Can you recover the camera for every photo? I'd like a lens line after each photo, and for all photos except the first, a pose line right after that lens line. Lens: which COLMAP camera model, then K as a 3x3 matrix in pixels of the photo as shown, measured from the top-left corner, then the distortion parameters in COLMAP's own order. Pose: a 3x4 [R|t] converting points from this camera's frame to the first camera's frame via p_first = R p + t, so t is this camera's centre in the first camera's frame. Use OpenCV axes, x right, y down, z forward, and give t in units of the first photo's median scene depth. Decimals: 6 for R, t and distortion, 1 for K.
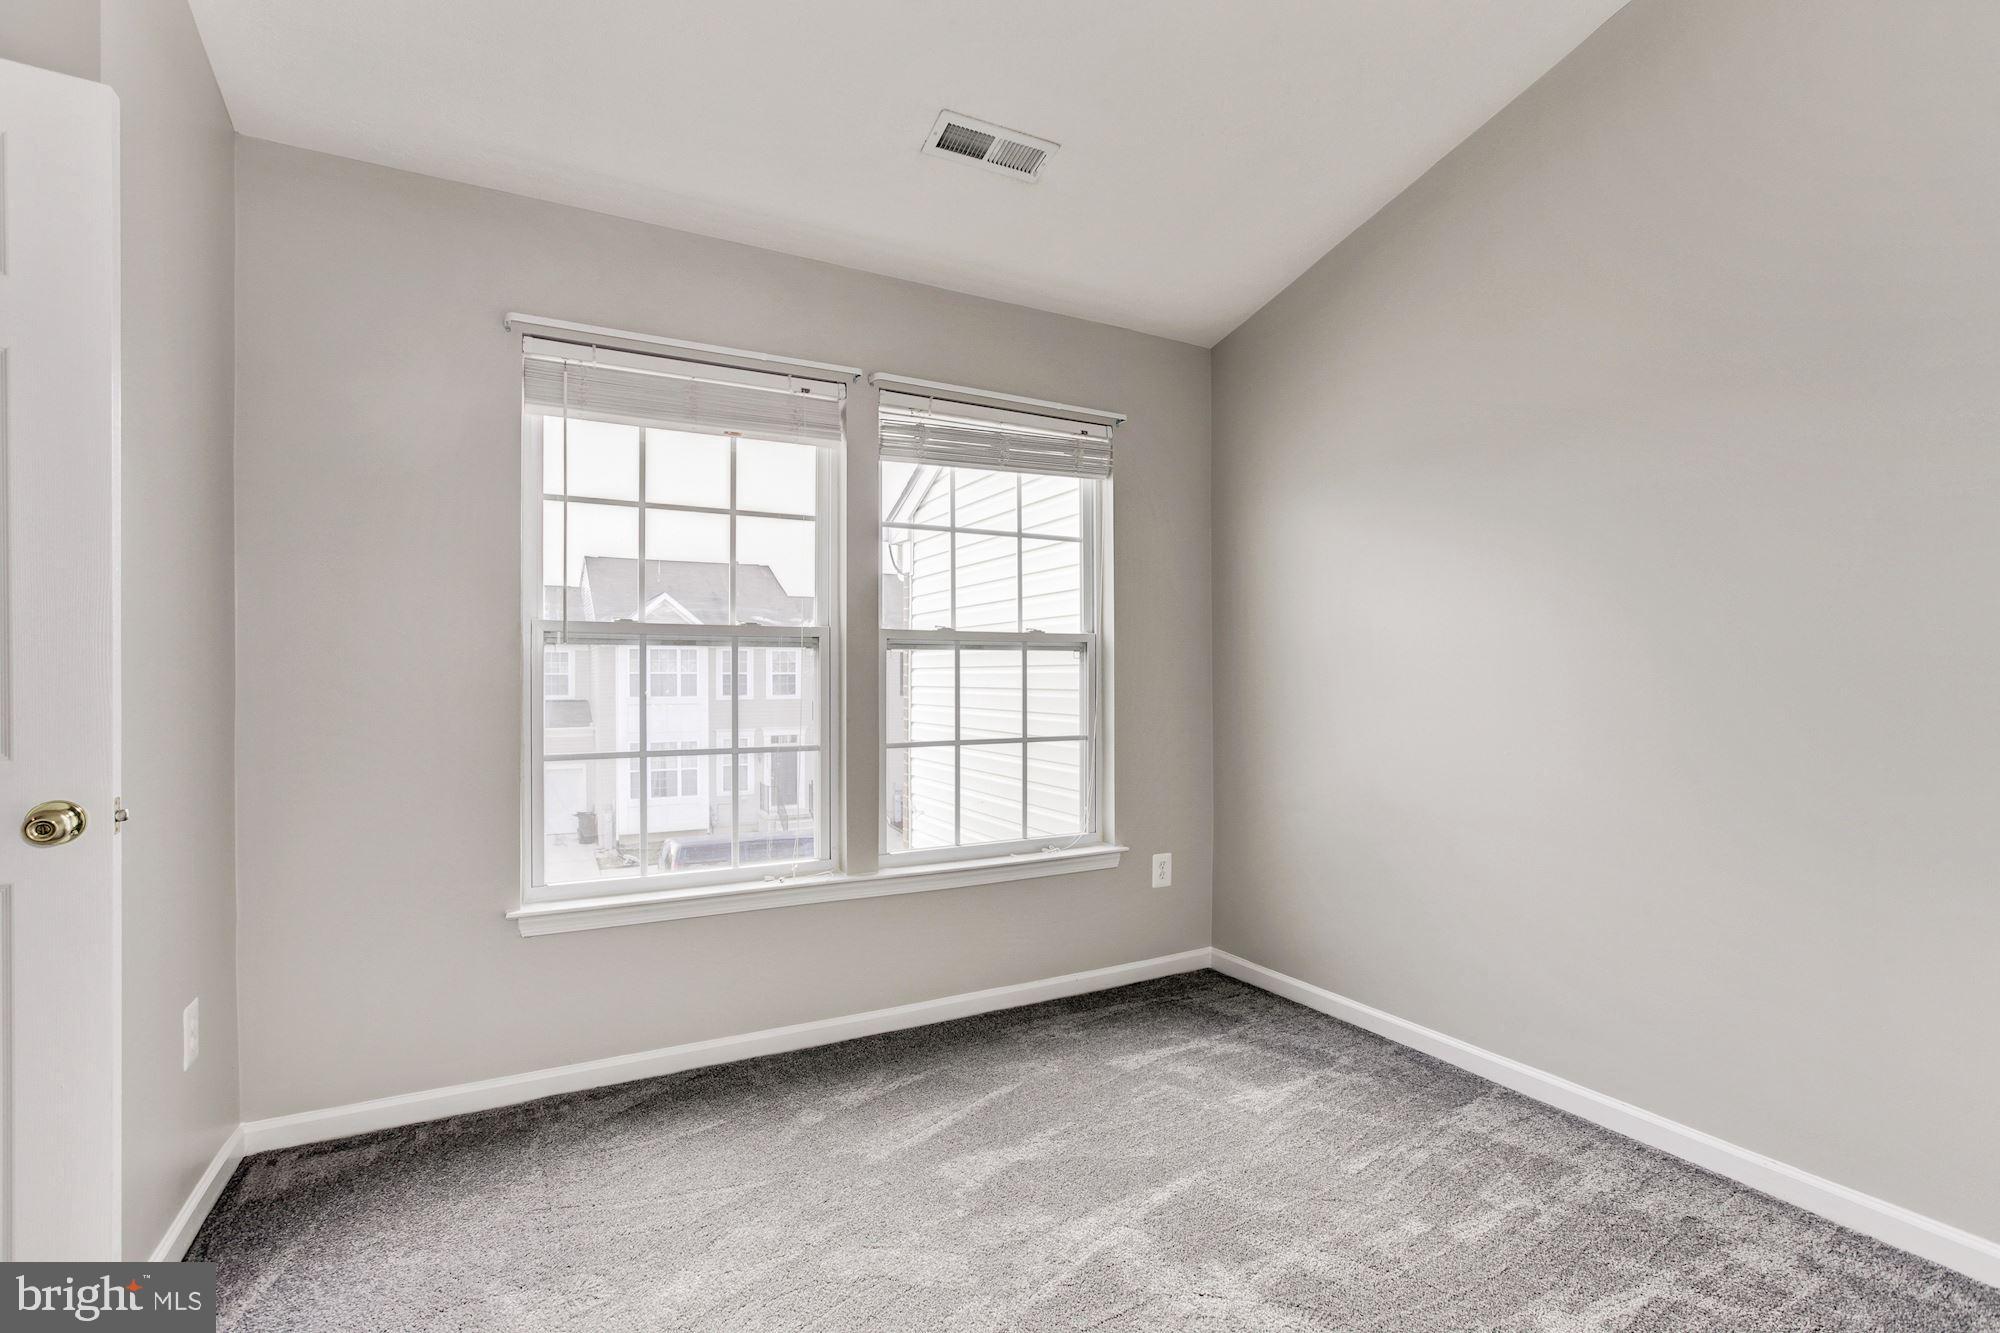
lens RADIAL K [[921.7, 0, 1000.2], [0, 921.7, 671.9], [0, 0, 1]] dist [-0.029237, 0.011545]
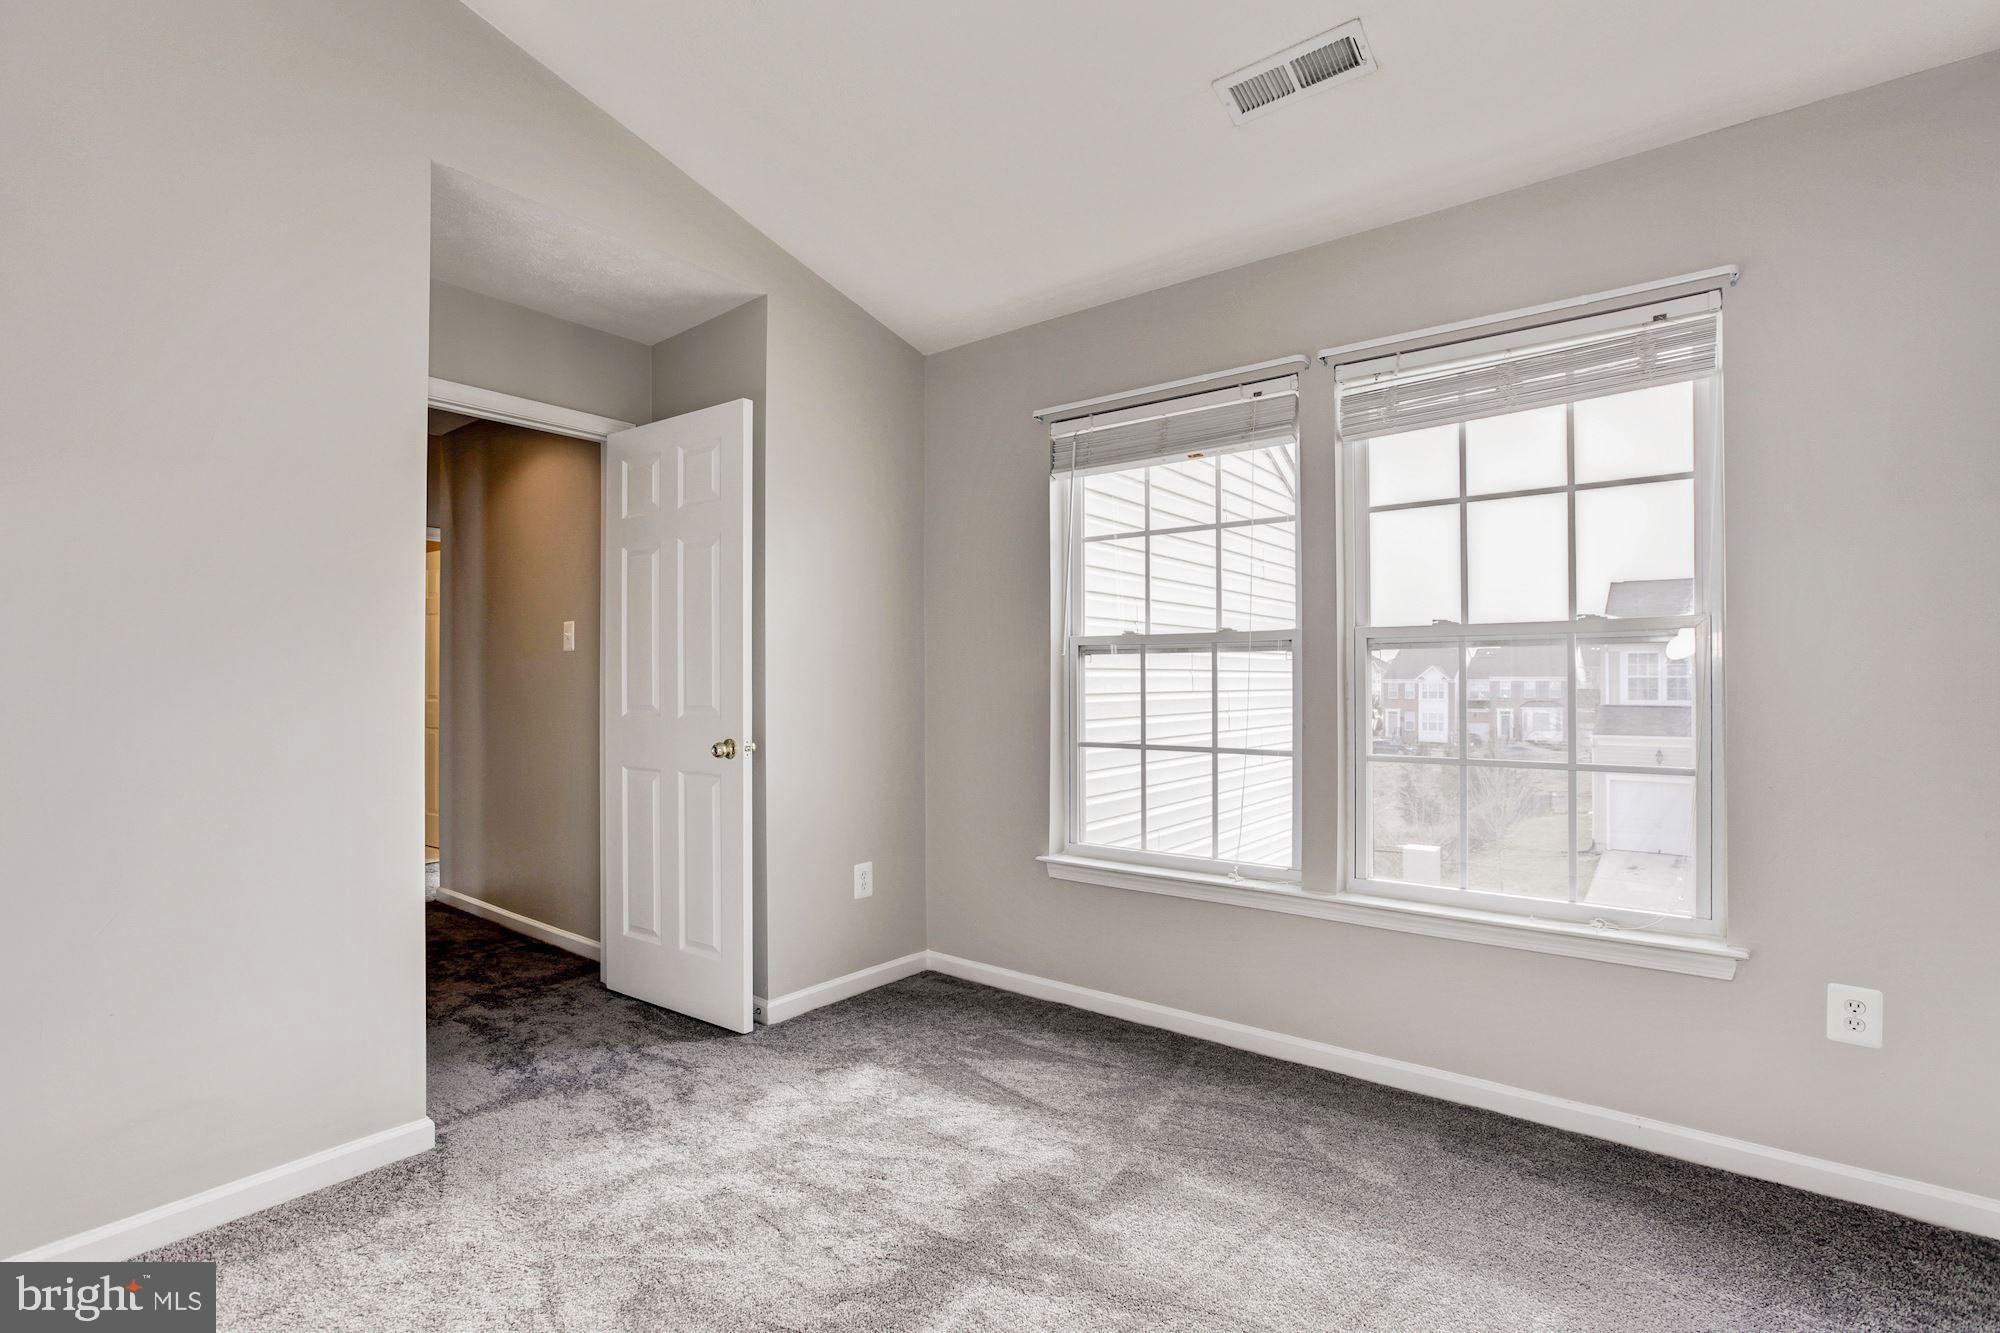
lens RADIAL K [[921.7, 0, 965.6], [0, 921.7, 675.0], [0, 0, 1]] dist [-0.029237, 0.011545]
pose [[0.393666, -0.004881, -0.919240, 0.647143], [0.003355, 0.999987, -0.003873, 0.001931], [0.919247, -0.001560, 0.393677, 0.353130]]
